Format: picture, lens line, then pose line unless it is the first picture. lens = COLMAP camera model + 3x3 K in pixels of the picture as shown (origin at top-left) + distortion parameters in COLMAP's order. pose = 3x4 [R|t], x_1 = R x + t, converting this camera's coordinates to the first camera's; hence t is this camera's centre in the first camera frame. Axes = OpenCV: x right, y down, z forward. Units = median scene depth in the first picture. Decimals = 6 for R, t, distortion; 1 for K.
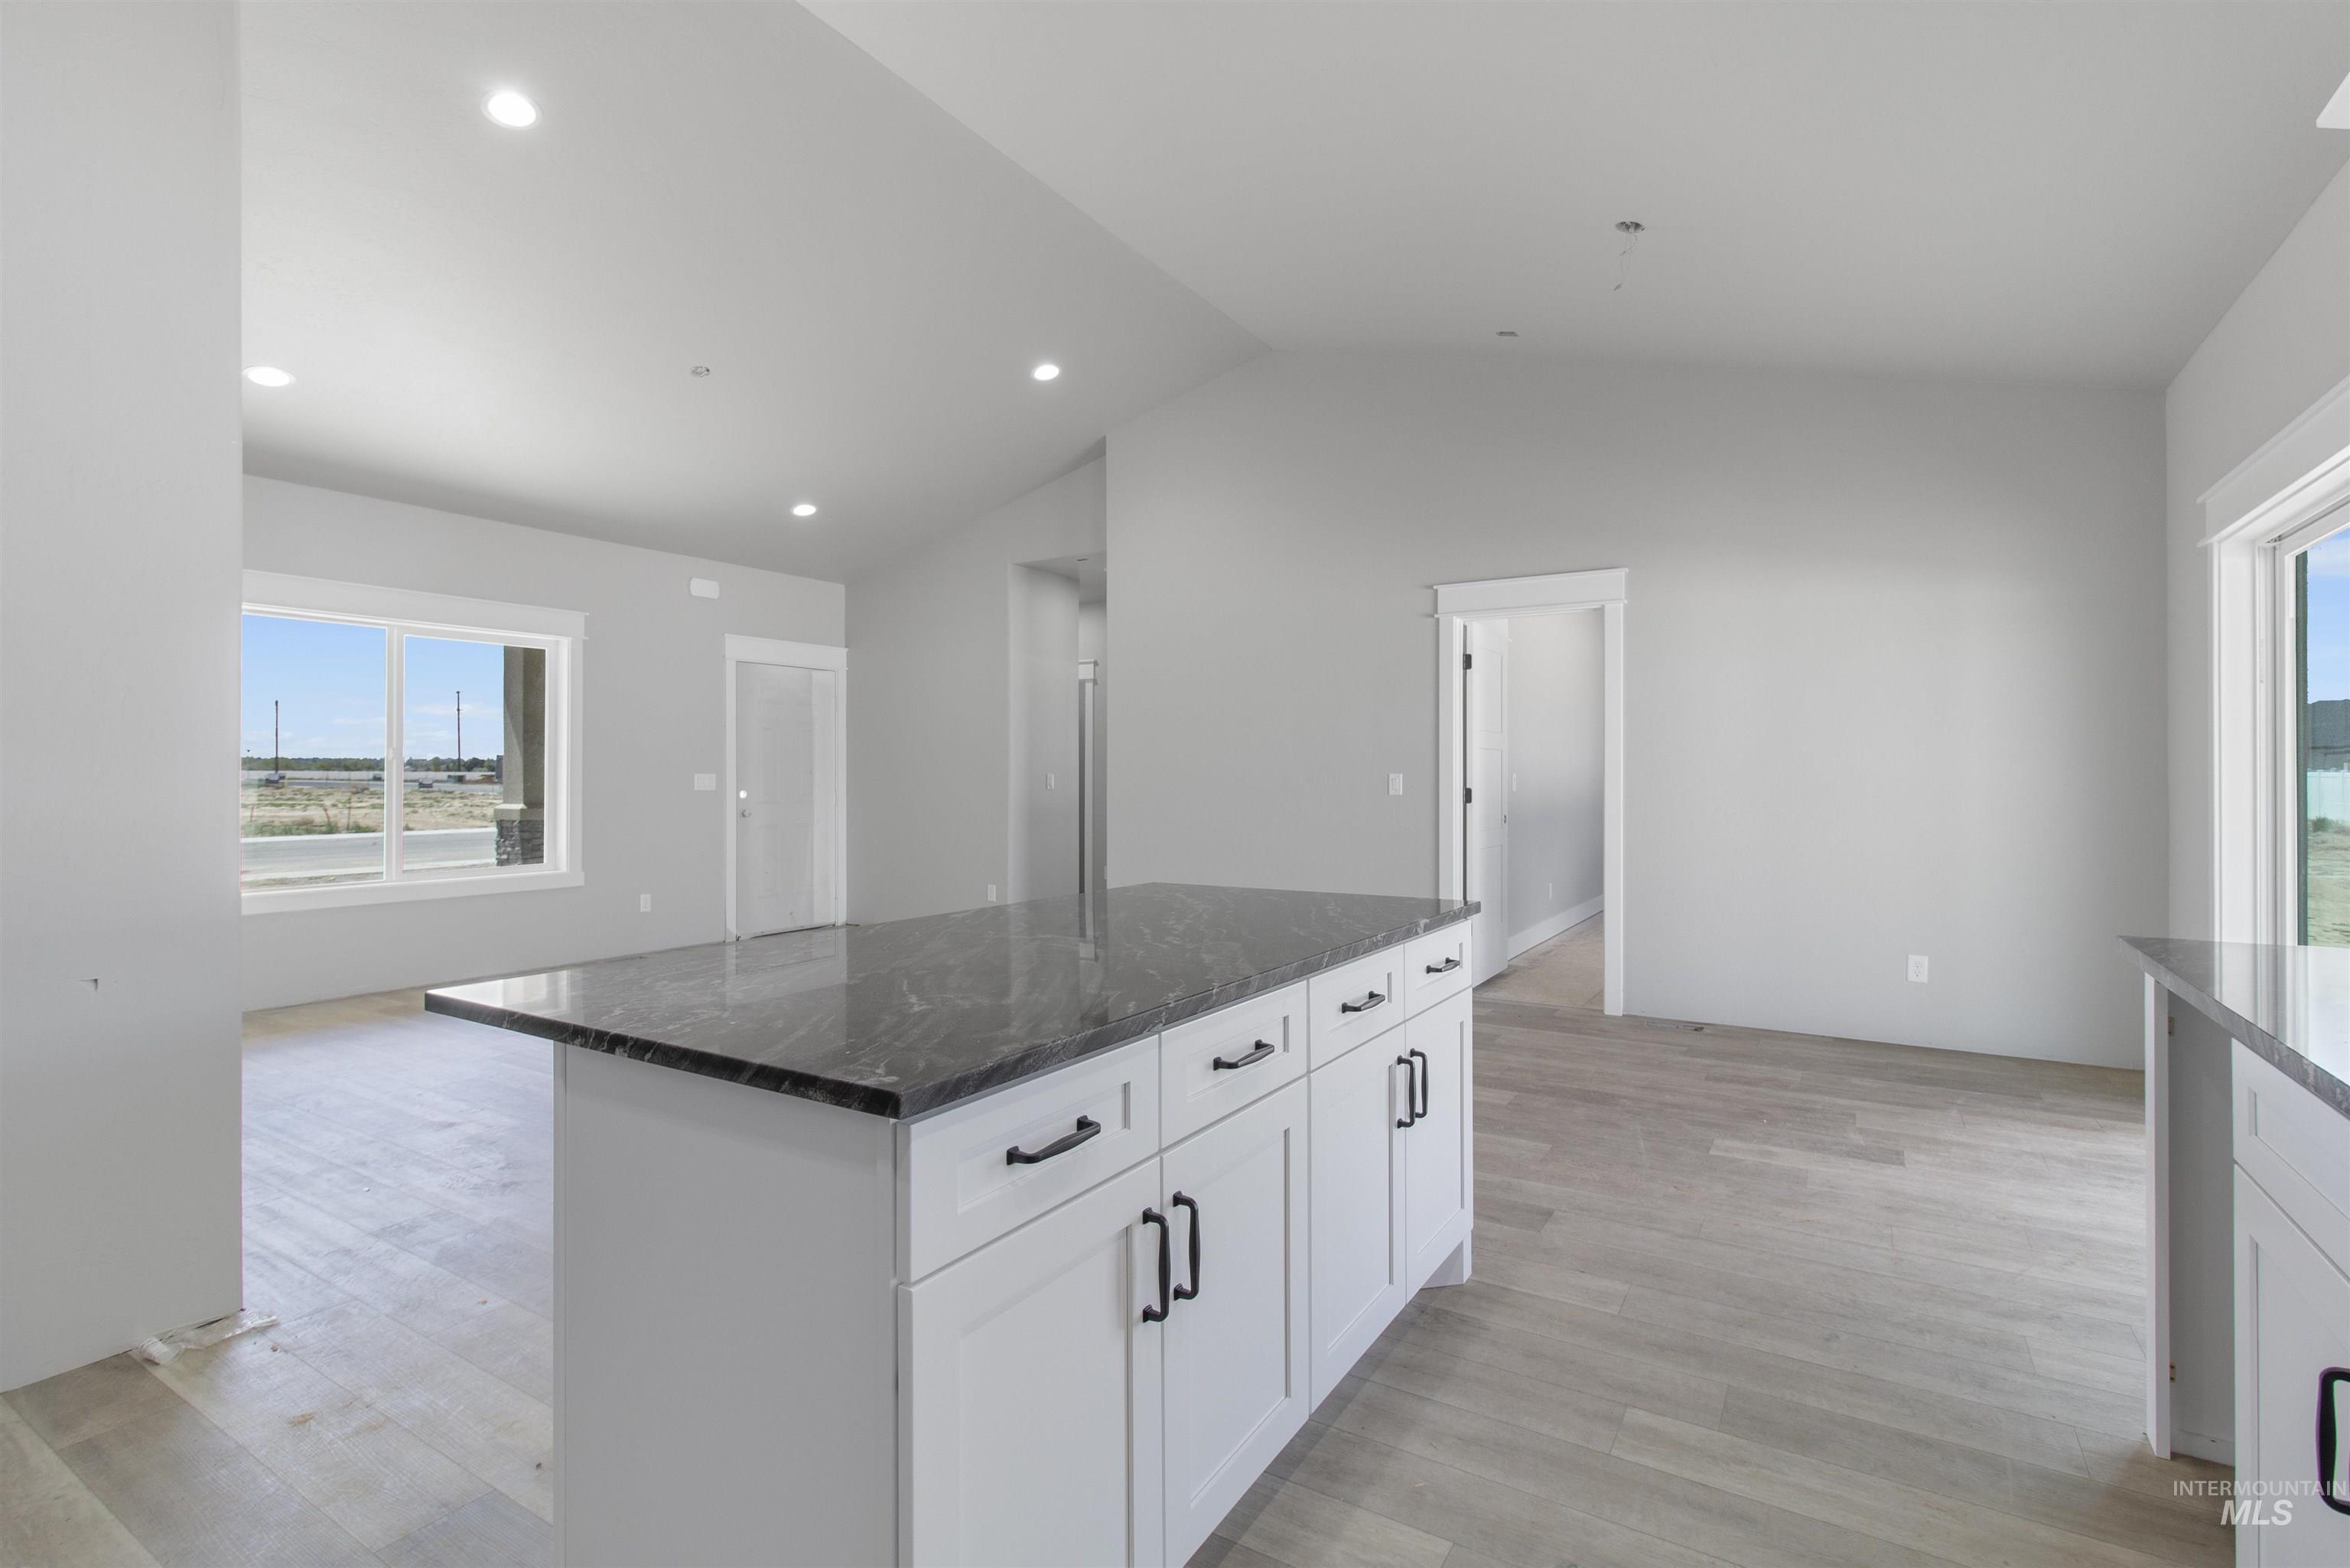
lens RADIAL K [[1093.7, 0, 1181.9], [0, 1093.7, 779.2], [0, 0, 1]] dist [-0.000254, 0.001496]
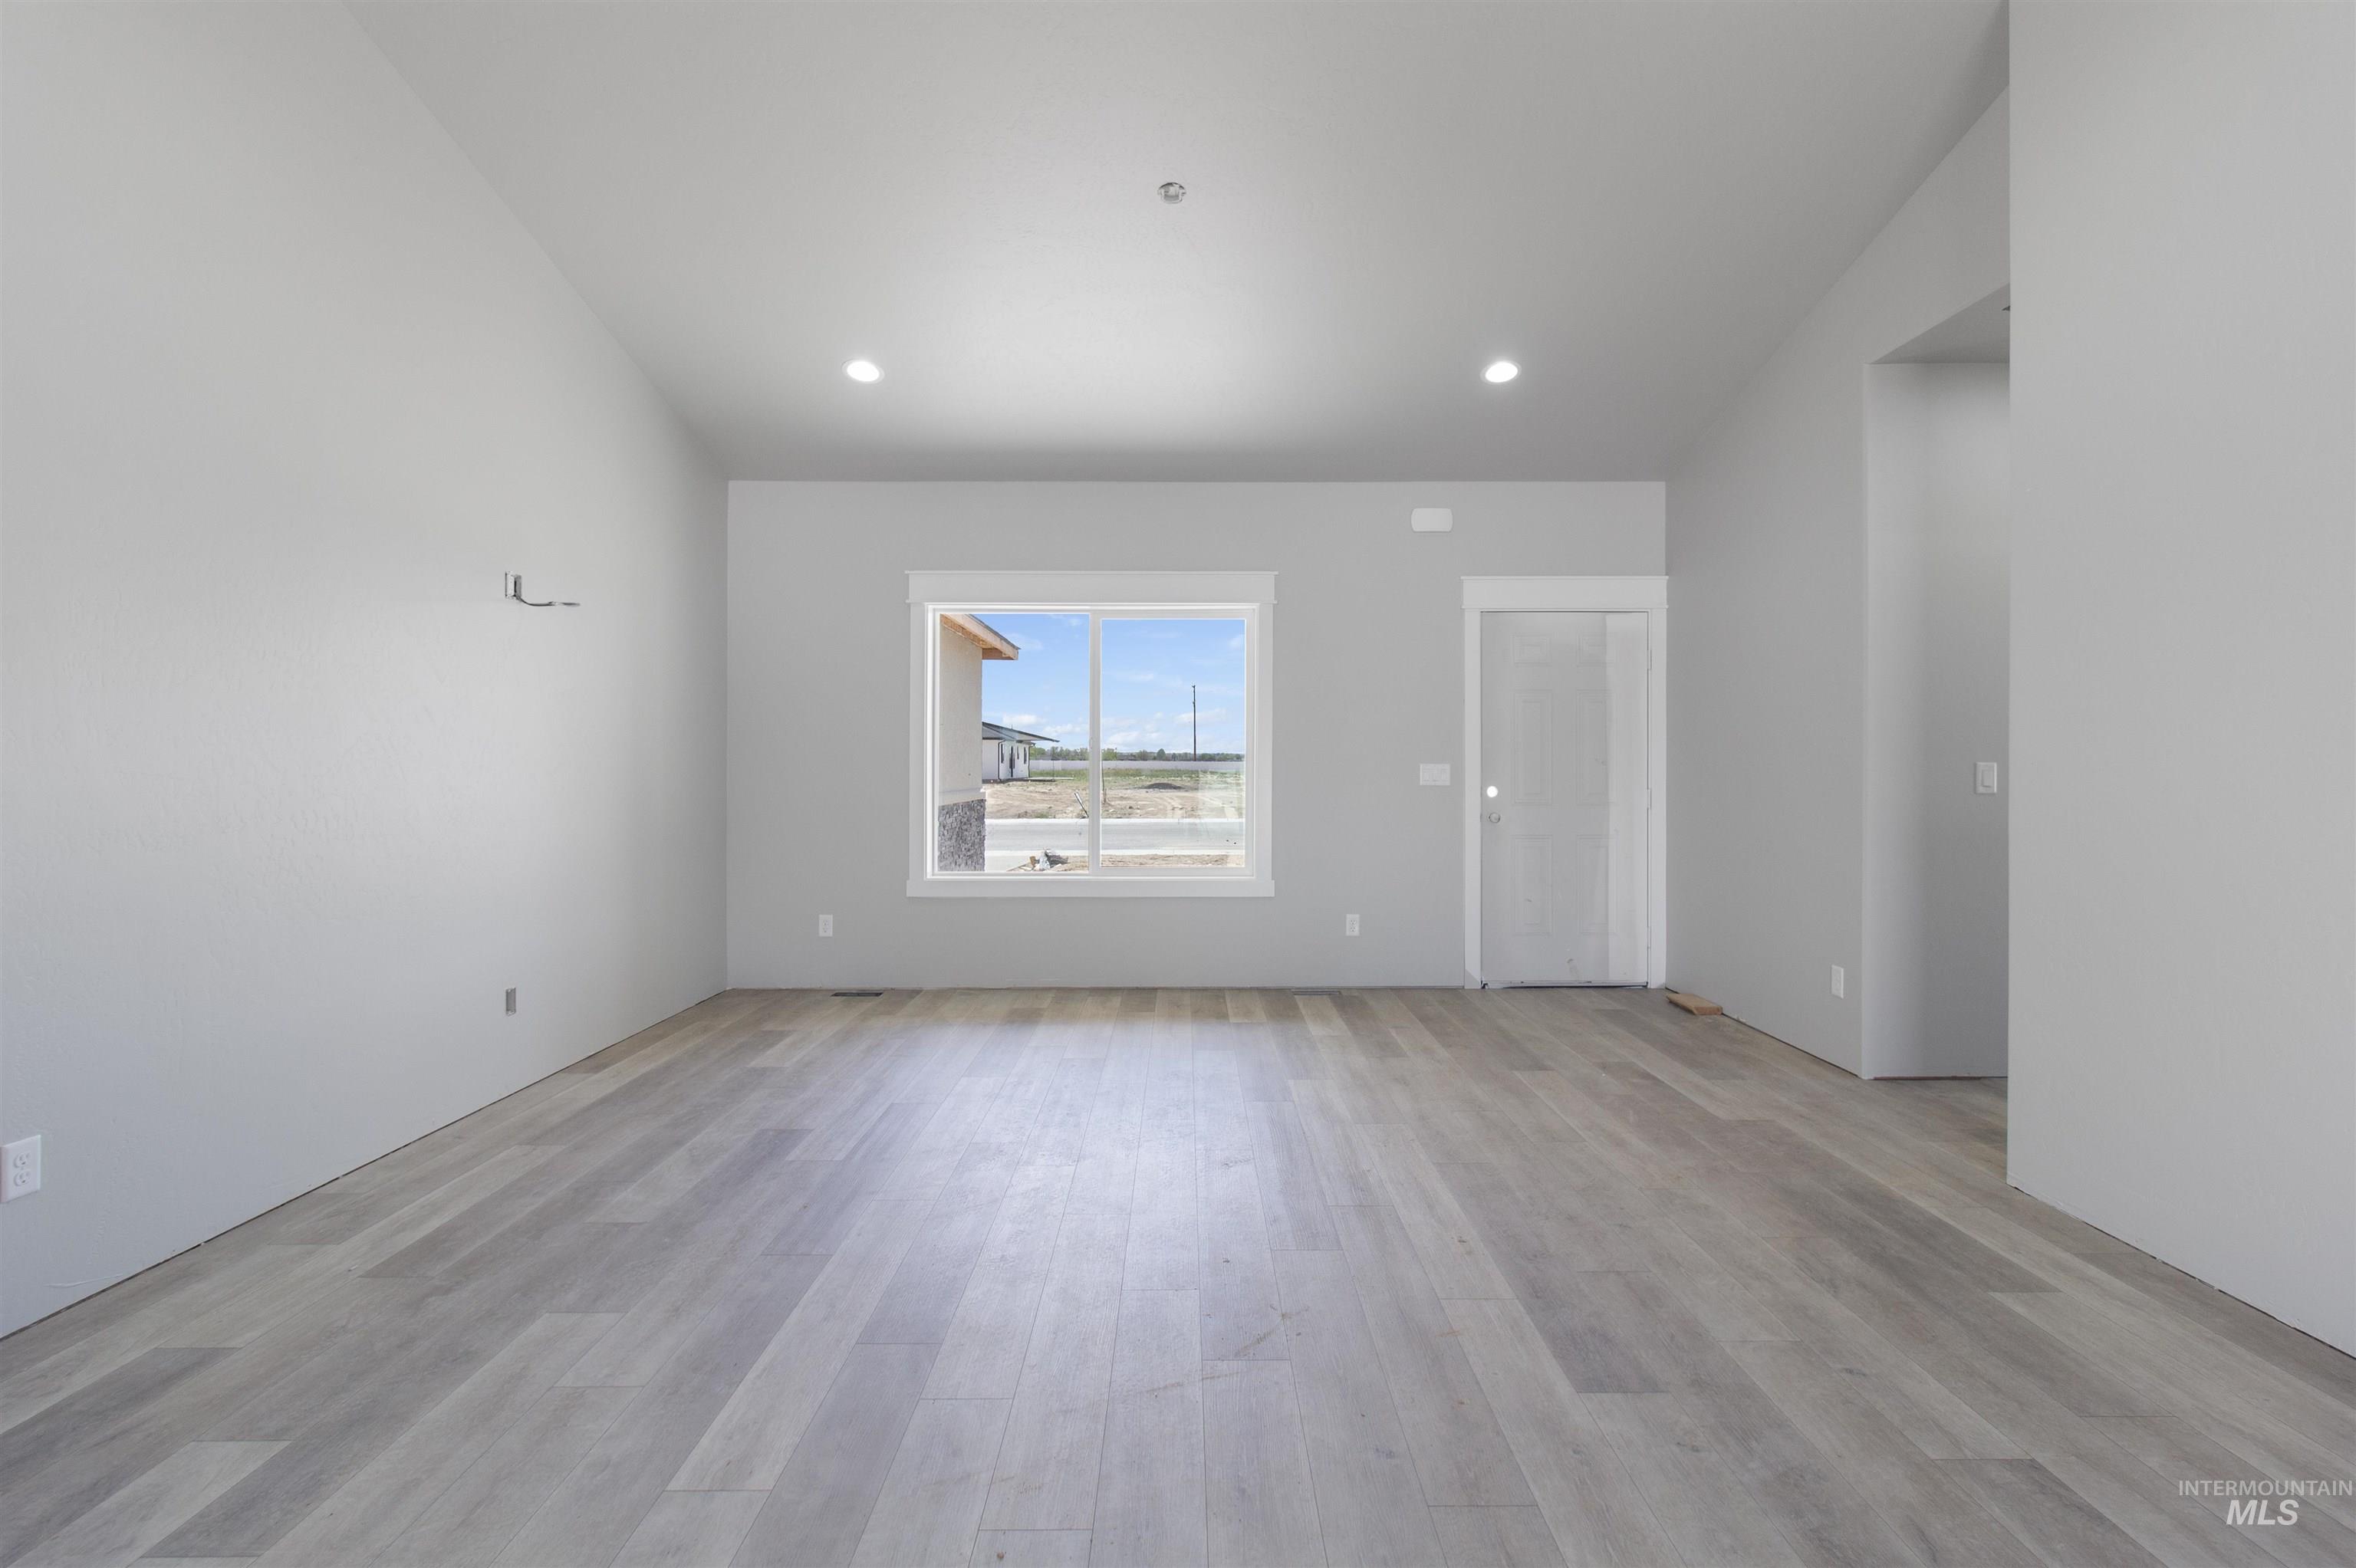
lens RADIAL K [[1096.4, 0, 1190.6], [0, 1096.4, 768.2], [0, 0, 1]] dist [-0.000254, 0.001496]
pose [[0.537548, 0.002403, -0.843230, 0.256729], [-0.004456, 0.999990, 0.000010, -0.002090], [0.843221, 0.003752, 0.537554, 0.983706]]
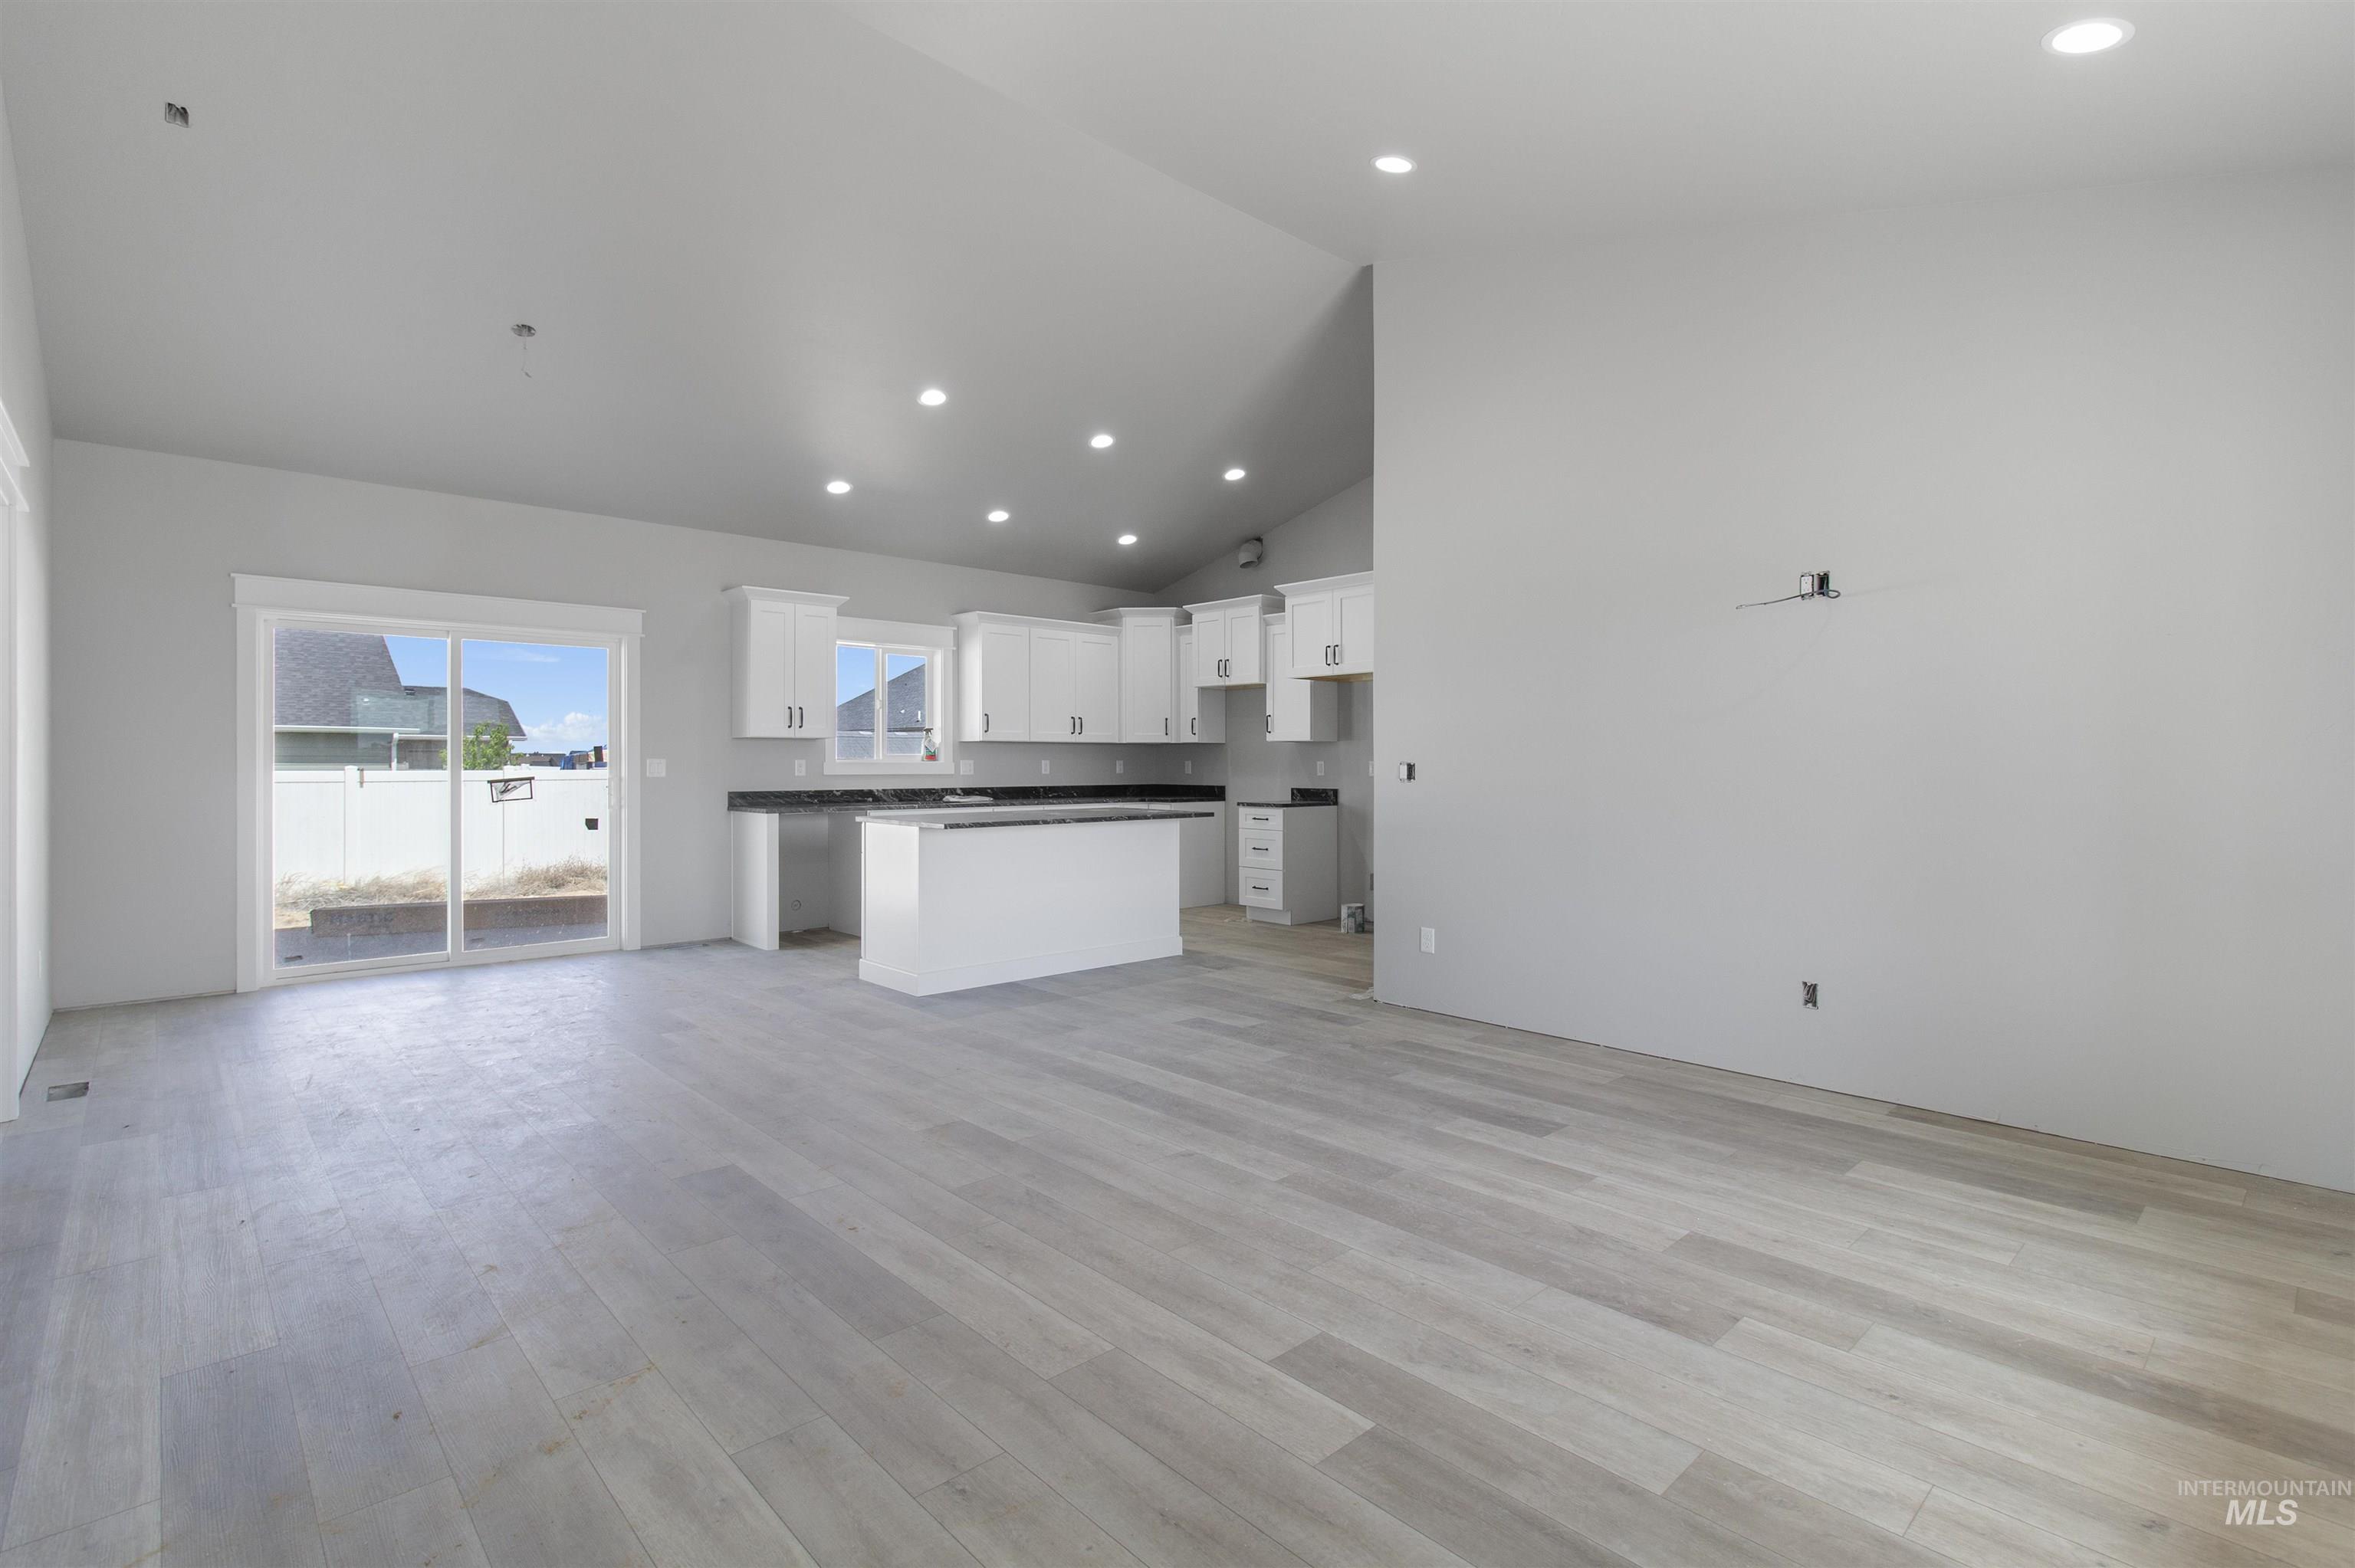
lens RADIAL K [[1095.9, 0, 1187.8], [0, 1095.9, 760.8], [0, 0, 1]] dist [-0.000254, 0.001496]
pose [[-0.967353, 0.001580, 0.253428, -0.743201], [0.001708, 0.999999, 0.000286, -0.005076], [-0.253427, 0.000710, -0.967354, 2.286908]]
